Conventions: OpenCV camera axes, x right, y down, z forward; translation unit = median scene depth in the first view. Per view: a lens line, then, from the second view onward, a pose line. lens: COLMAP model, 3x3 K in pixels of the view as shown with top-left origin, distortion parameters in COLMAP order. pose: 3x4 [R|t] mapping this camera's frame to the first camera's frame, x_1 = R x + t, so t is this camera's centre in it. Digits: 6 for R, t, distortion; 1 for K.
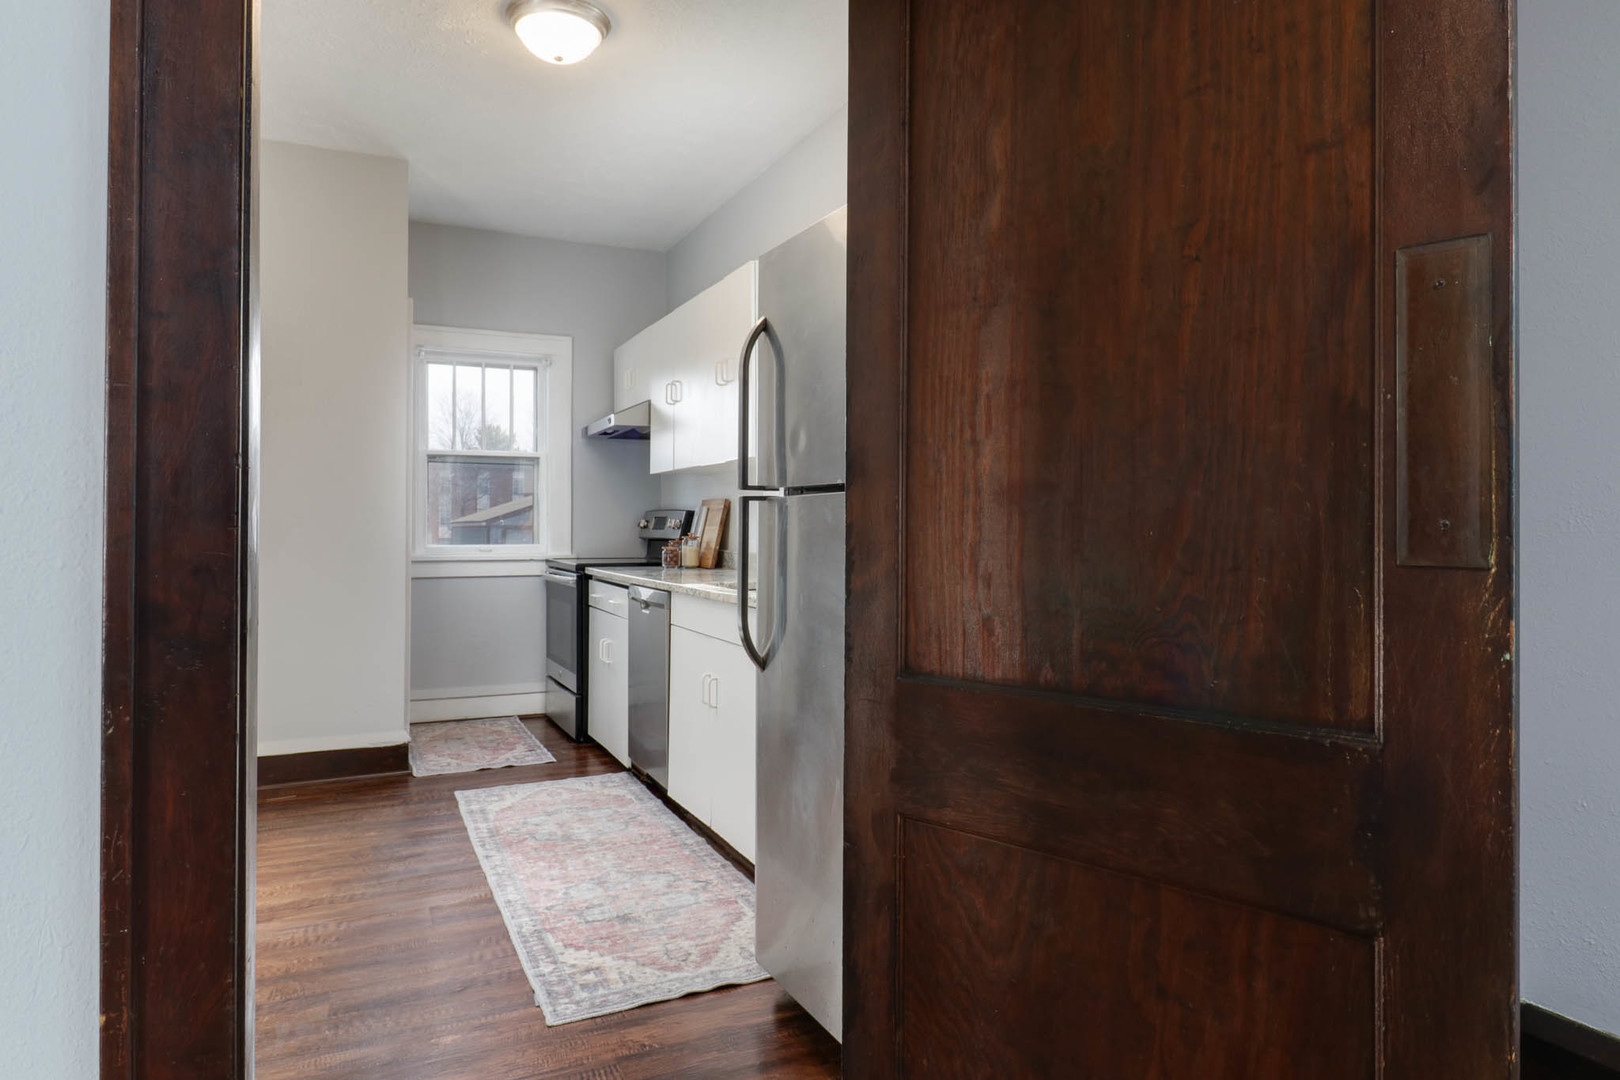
lens RADIAL K [[972.1, 0, 810.0], [0, 972.1, 540.0], [0, 0, 1]] dist [0.004205, 0.000755]
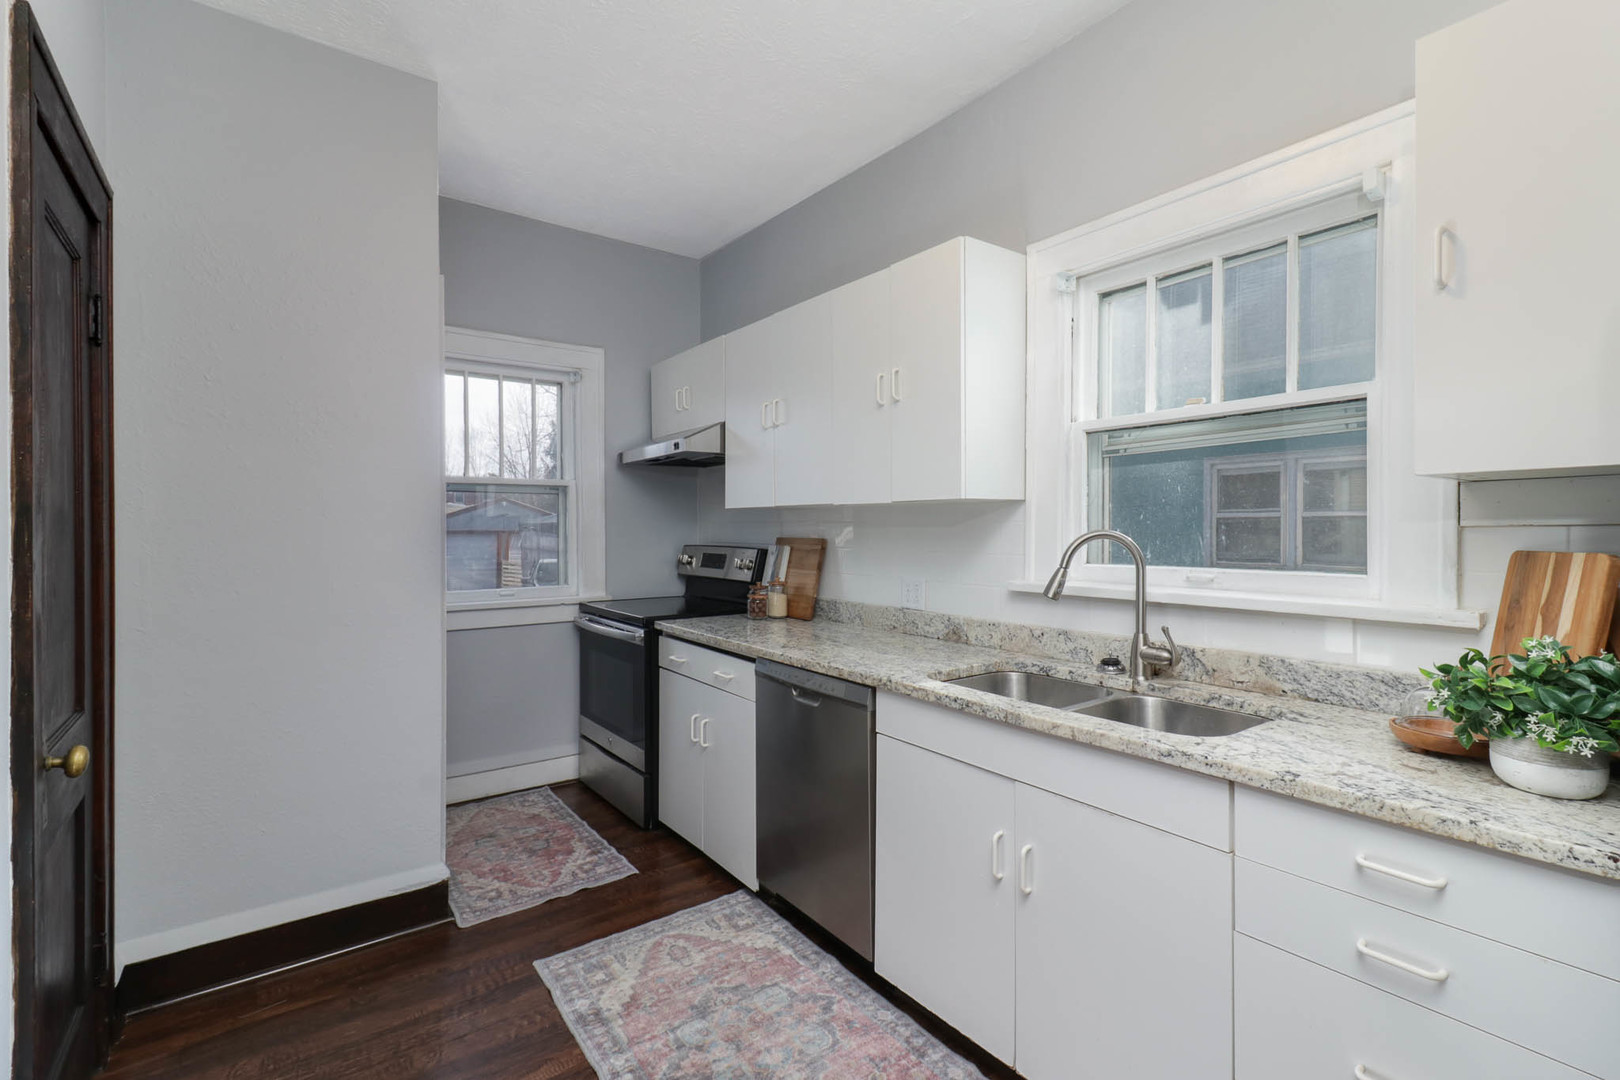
lens RADIAL K [[743.2, 0, 810.0], [0, 743.2, 540.0], [0, 0, 1]] dist [0.012524, 0.000134]
pose [[0.983050, -0.008060, 0.183162, -0.203924], [0.007190, 0.999959, 0.005416, -0.041516], [-0.183198, -0.004008, 0.983068, 0.327902]]
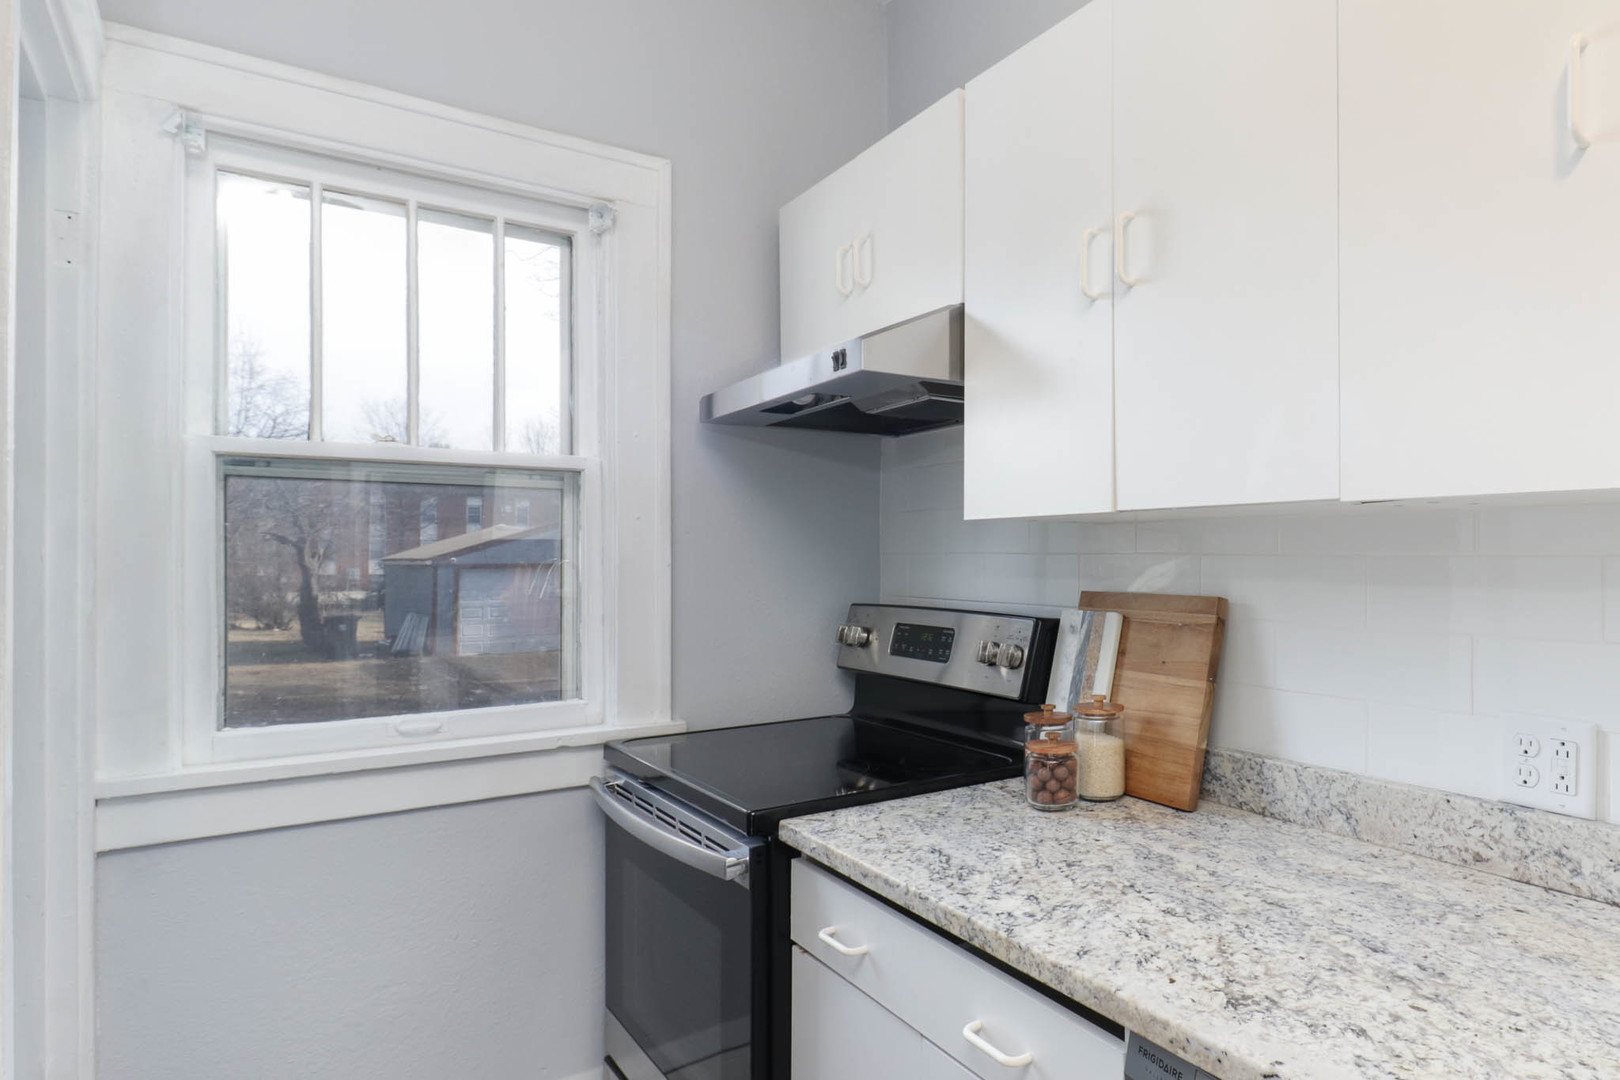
lens RADIAL K [[986.9, 0, 1082.7], [0, 986.9, 549.6], [0, 0, 1]] dist [0.009986, 0.000573]
pose [[0.966558, -0.004654, 0.256404, -0.205360], [0.010118, 0.999749, -0.019993, -0.048461], [-0.256247, 0.021918, 0.966363, 0.630232]]
